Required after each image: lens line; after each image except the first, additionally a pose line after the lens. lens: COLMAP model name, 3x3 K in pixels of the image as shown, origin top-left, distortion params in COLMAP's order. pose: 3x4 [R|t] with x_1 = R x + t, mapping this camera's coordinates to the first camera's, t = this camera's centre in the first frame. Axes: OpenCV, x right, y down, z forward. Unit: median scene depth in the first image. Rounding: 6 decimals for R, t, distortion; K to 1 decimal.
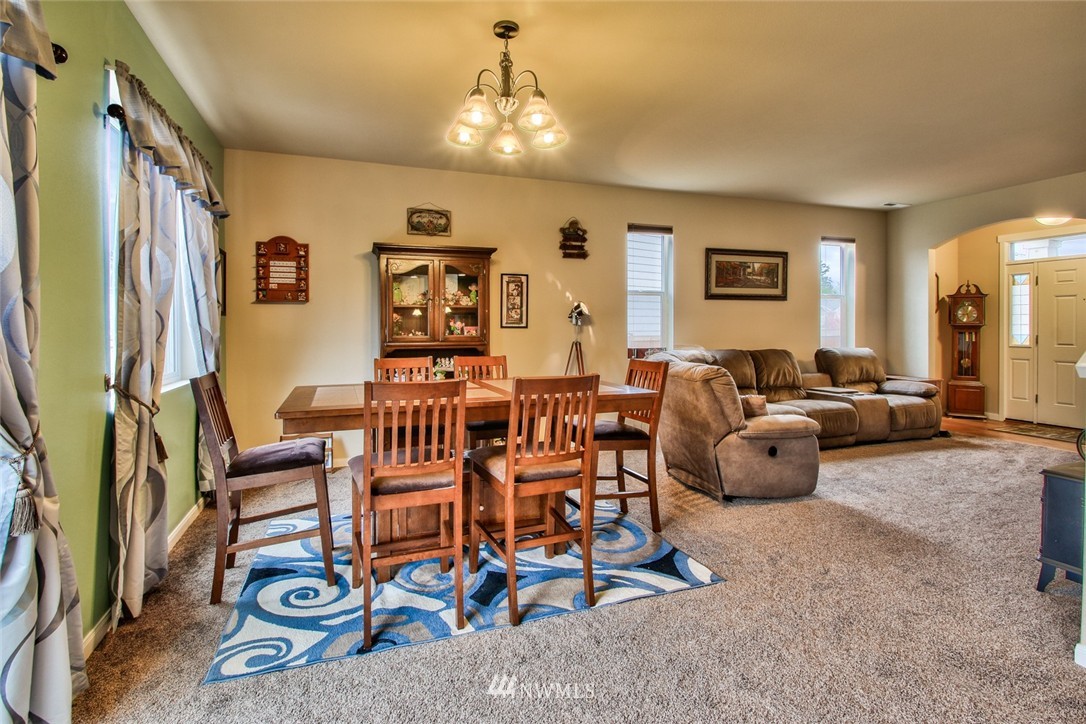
lens RADIAL K [[515.2, 0, 517.7], [0, 515.2, 329.8], [0, 0, 1]] dist [-0.000188, -0.011953]
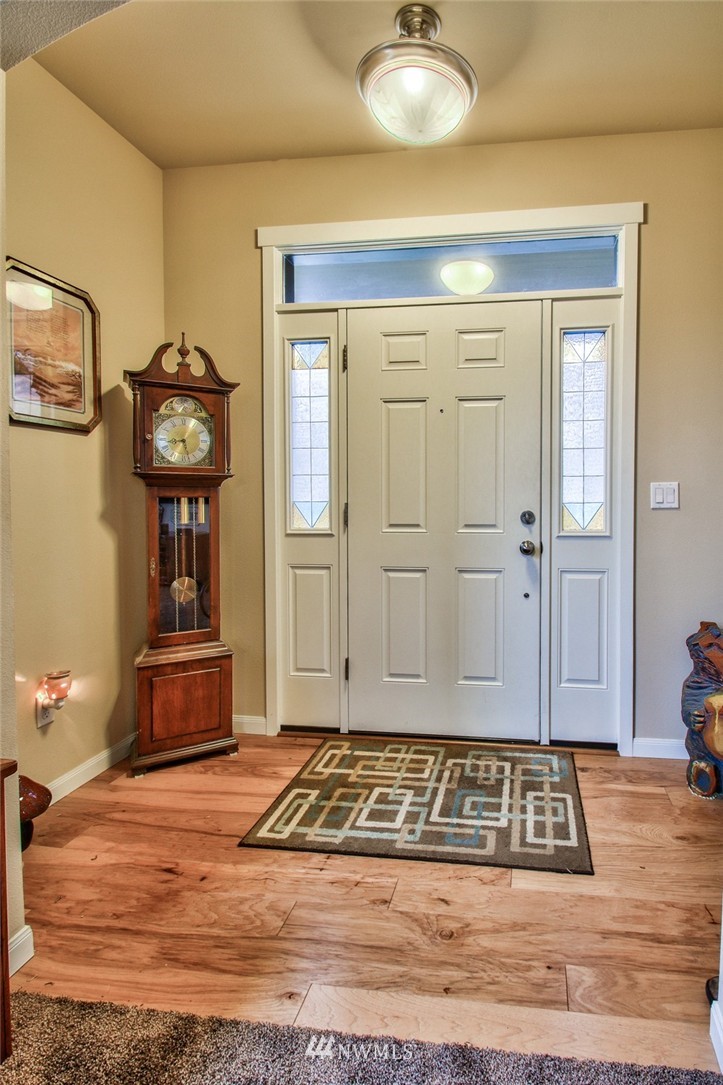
lens RADIAL K [[514.7, 0, 470.9], [0, 514.7, 507.2], [0, 0, 1]] dist [-0.000188, -0.011953]
pose [[0.428690, -0.012197, 0.903369, 0.719526], [0.008481, 0.999919, 0.009476, 0.010947], [-0.903412, 0.003600, 0.428758, 0.755366]]
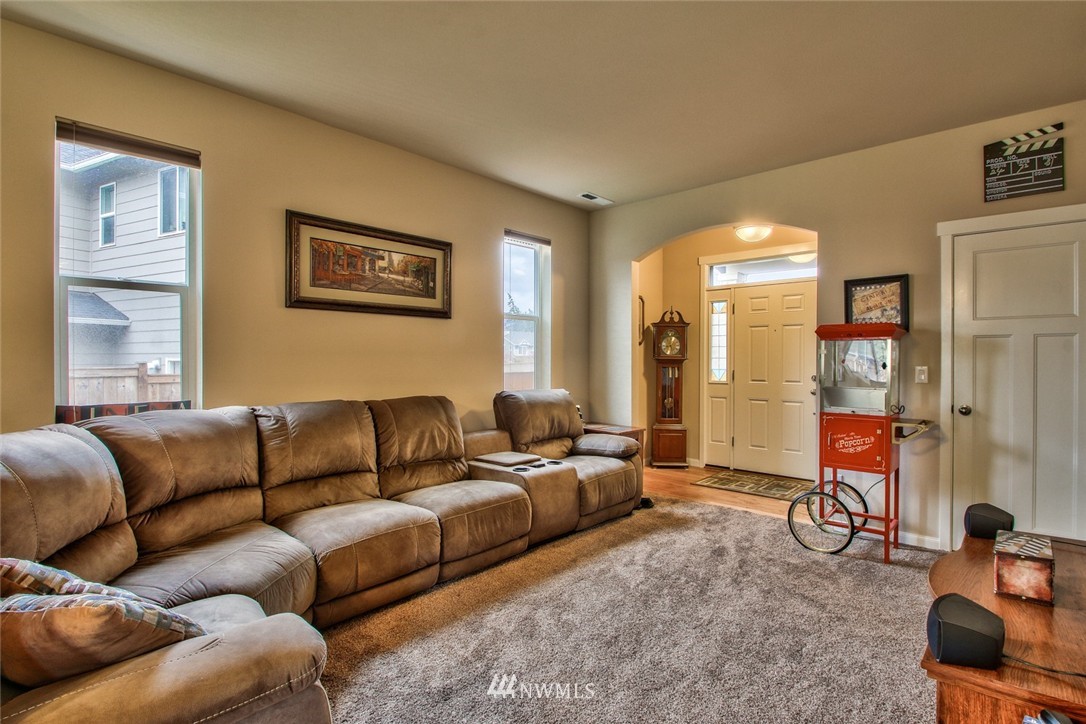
lens RADIAL K [[515.2, 0, 581.8], [0, 515.2, 366.9], [0, 0, 1]] dist [-0.000188, -0.011953]
pose [[0.854664, -0.003983, 0.519166, 0.331147], [0.001486, 0.999985, 0.005225, -0.000324], [-0.519179, -0.003694, 0.854657, 0.370611]]
